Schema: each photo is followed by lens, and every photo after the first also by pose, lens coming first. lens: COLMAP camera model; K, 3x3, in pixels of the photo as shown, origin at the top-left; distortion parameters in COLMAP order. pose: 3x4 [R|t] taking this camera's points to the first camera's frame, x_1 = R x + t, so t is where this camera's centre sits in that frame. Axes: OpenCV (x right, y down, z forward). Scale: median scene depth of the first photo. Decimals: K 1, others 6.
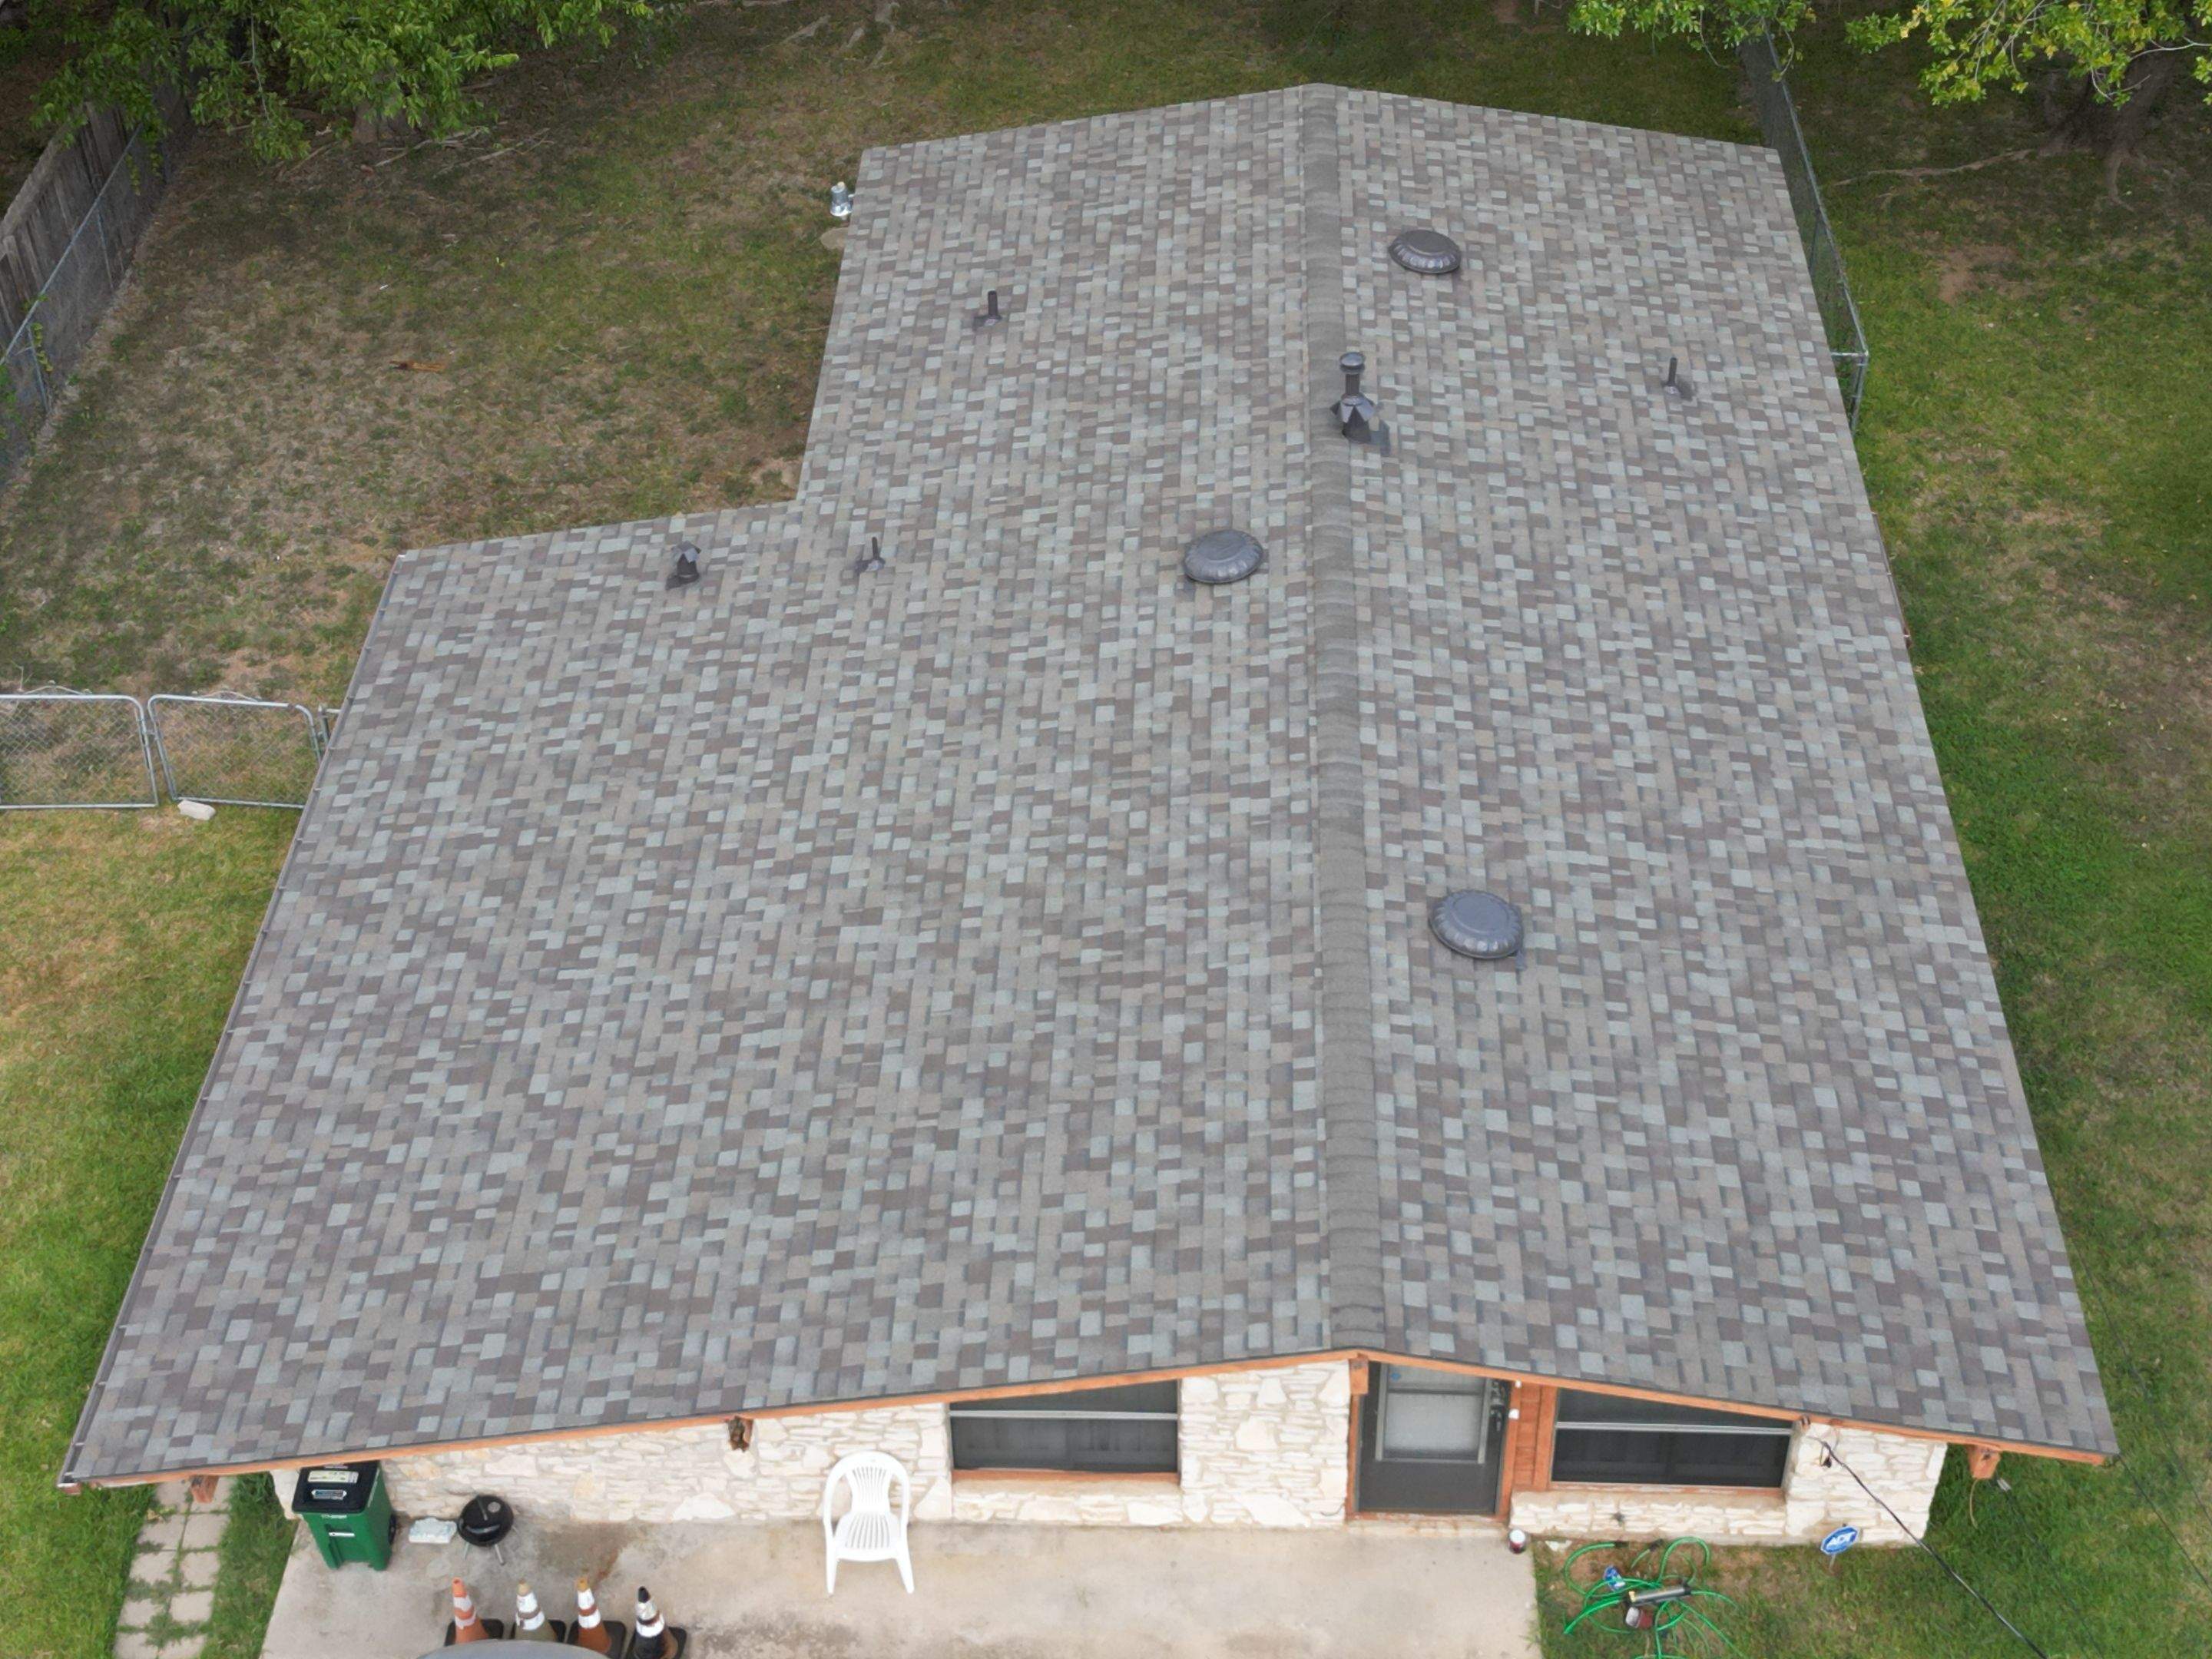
lens RADIAL K [[3067.8, 0, 1098.7], [0, 3067.8, 830.1], [0, 0, 1]] dist [0.212302, -0.697385]
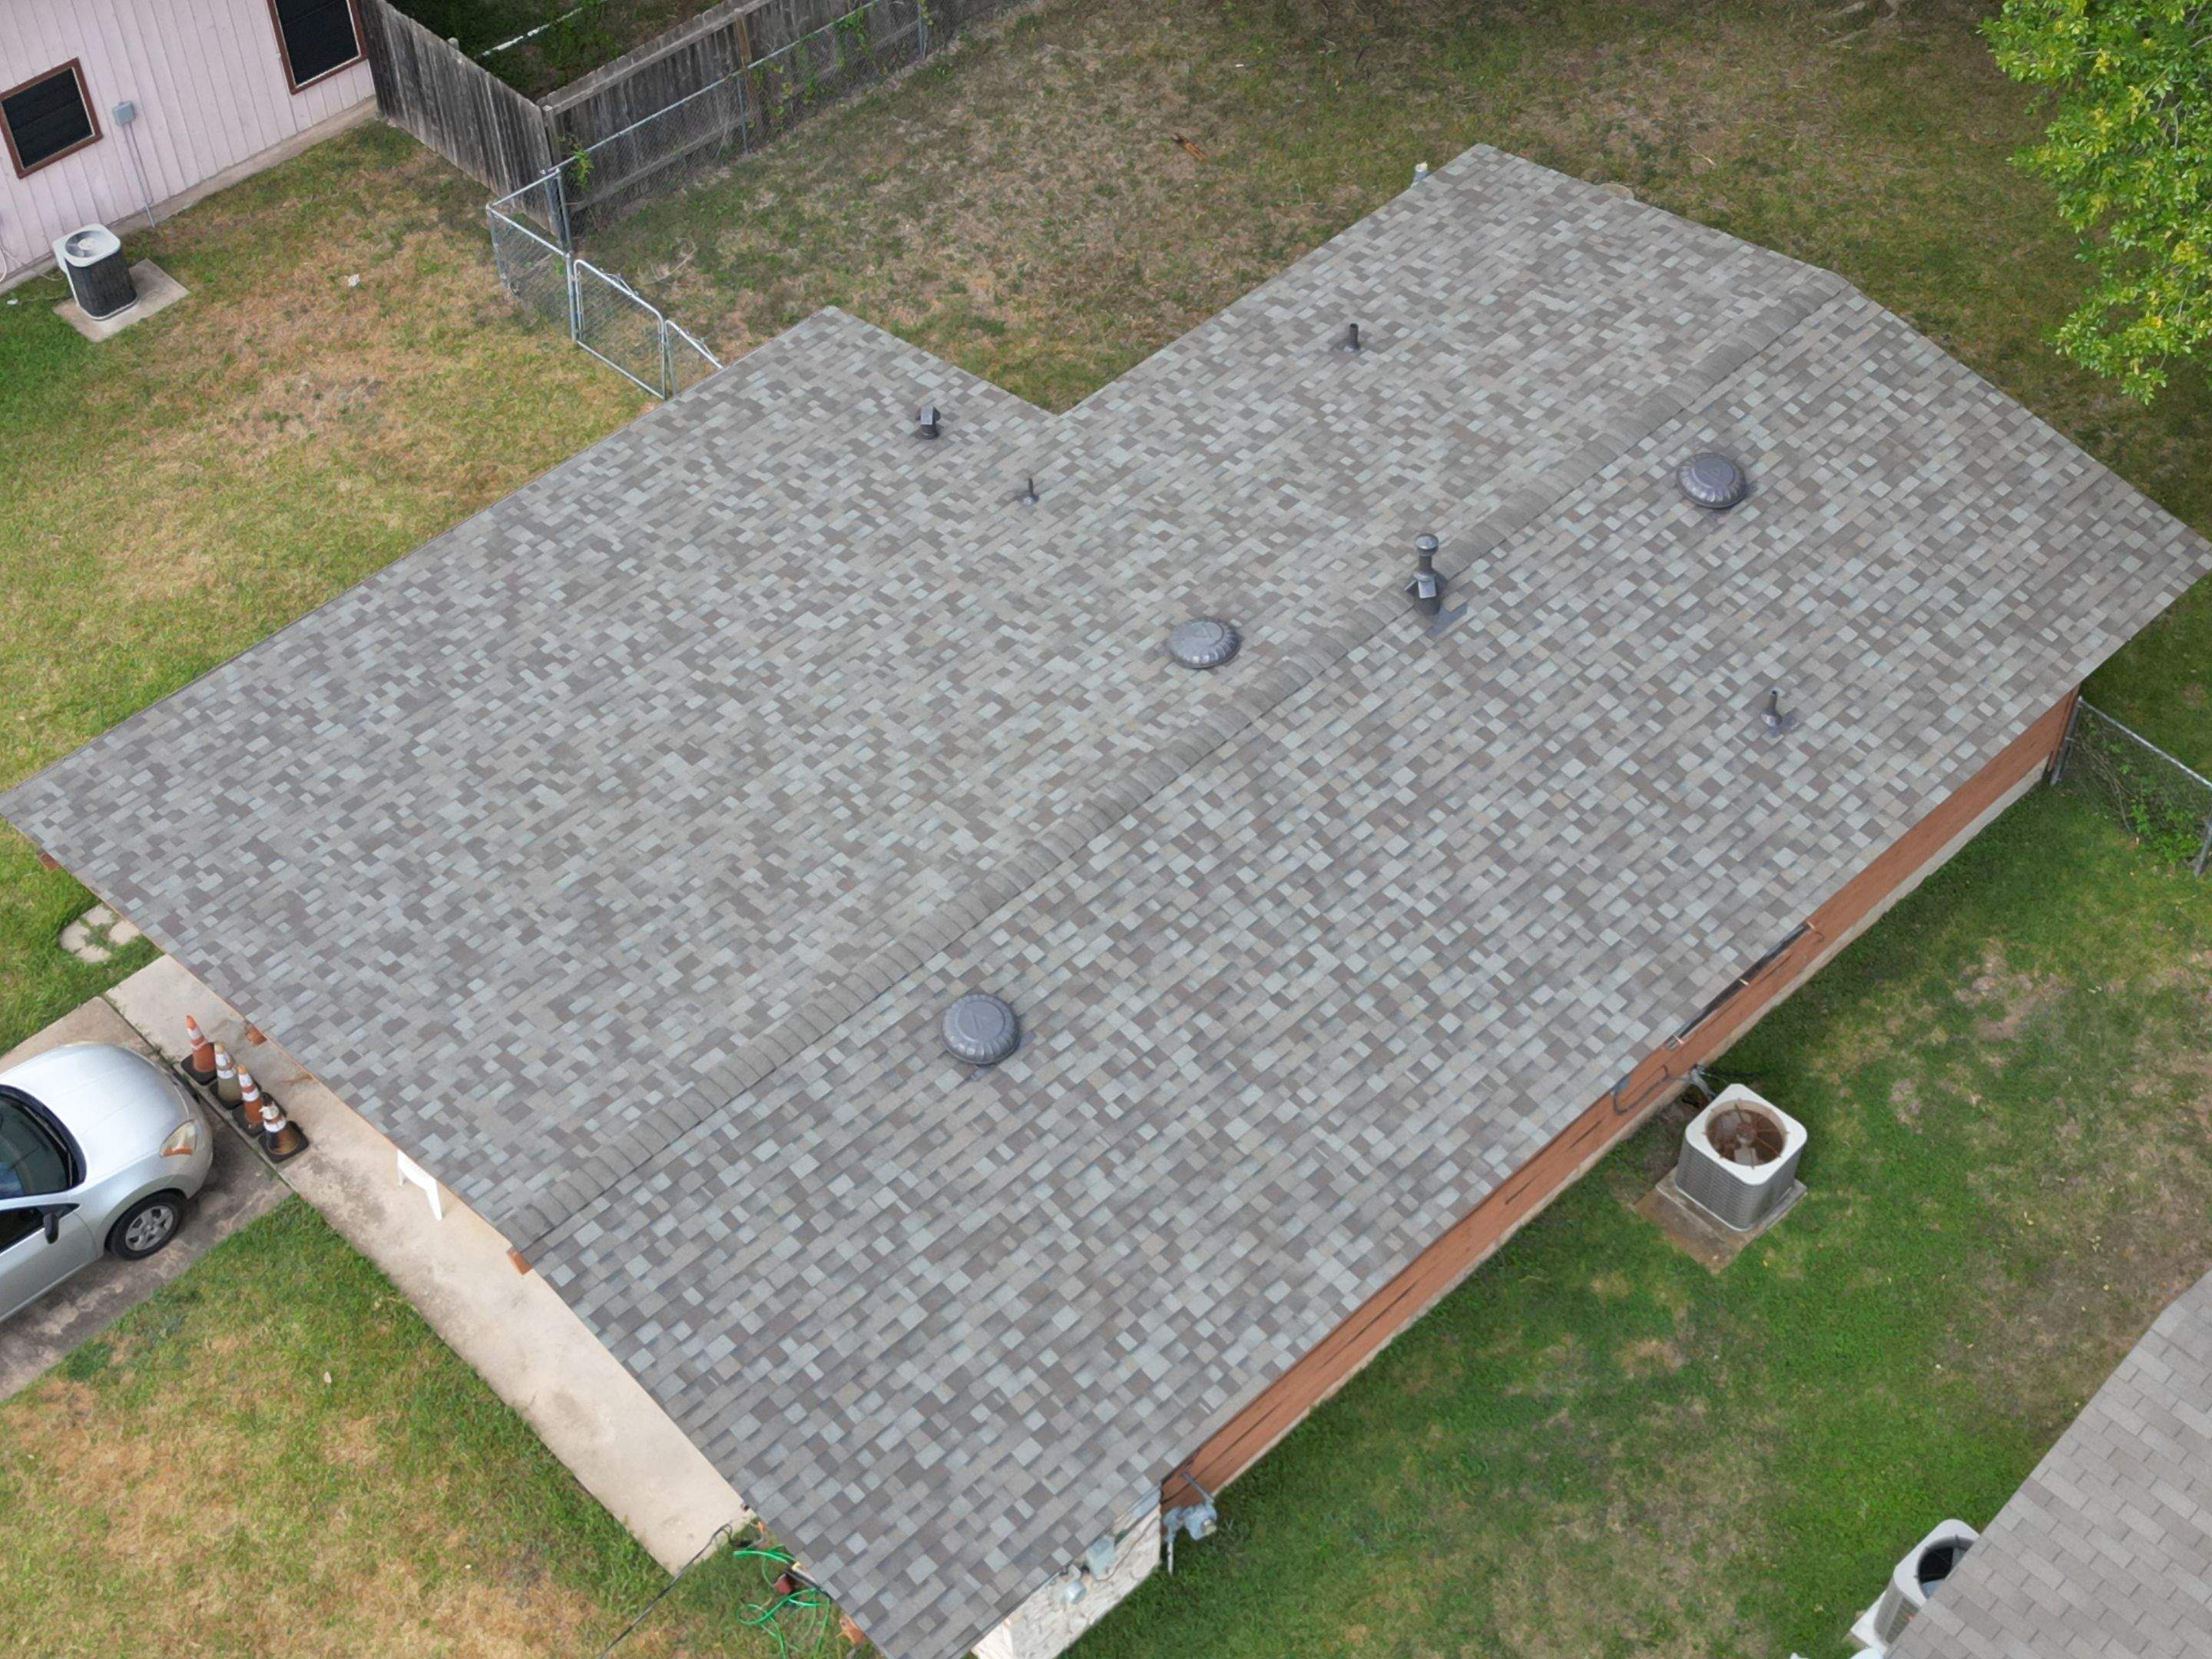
lens RADIAL K [[3072.5, 0, 1097.0], [0, 3072.5, 831.3], [0, 0, 1]] dist [0.192377, -0.562949]
pose [[0.722965, 0.519398, -0.455573, 0.615449], [-0.443954, 0.854501, 0.269690, -0.347864], [0.529364, 0.007277, 0.848363, 0.042846]]
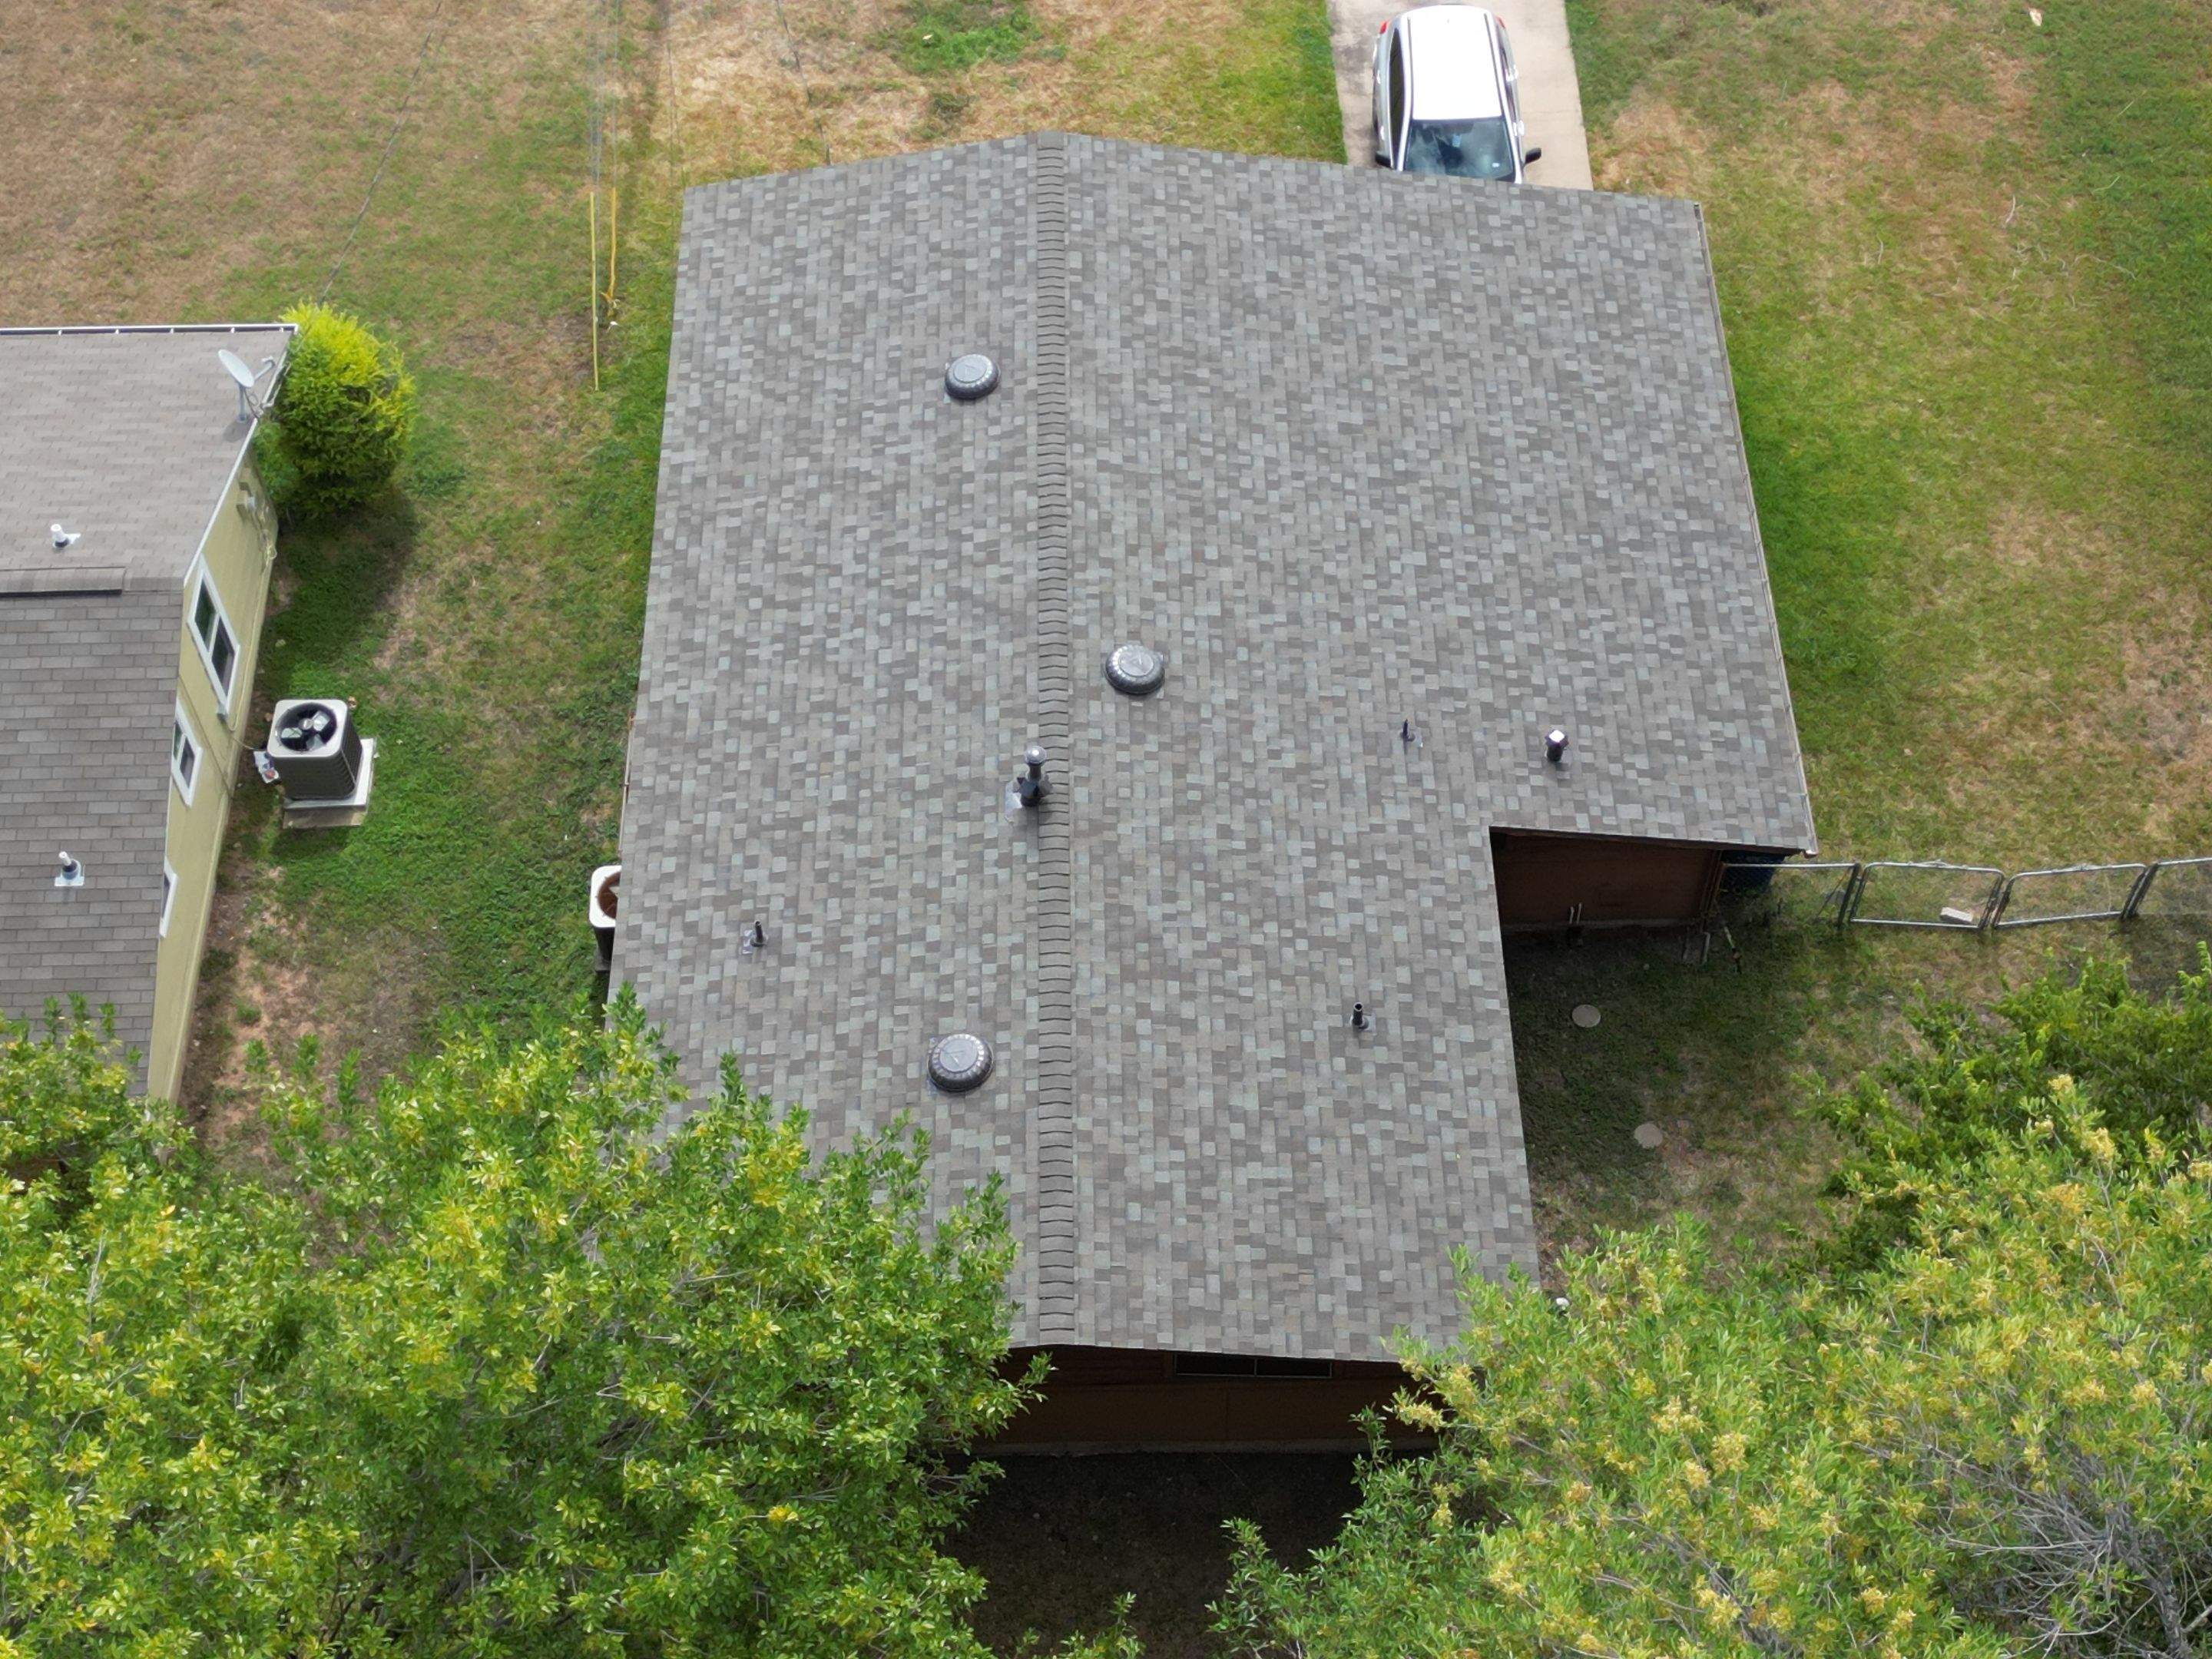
lens RADIAL K [[3067.8, 0, 1098.7], [0, 3067.8, 830.1], [0, 0, 1]] dist [0.212302, -0.697385]
pose [[-0.998073, 0.061988, -0.002949, 0.071608], [-0.007778, -0.077804, 0.996938, -1.583173], [0.061569, 0.995040, 0.078136, 1.072159]]
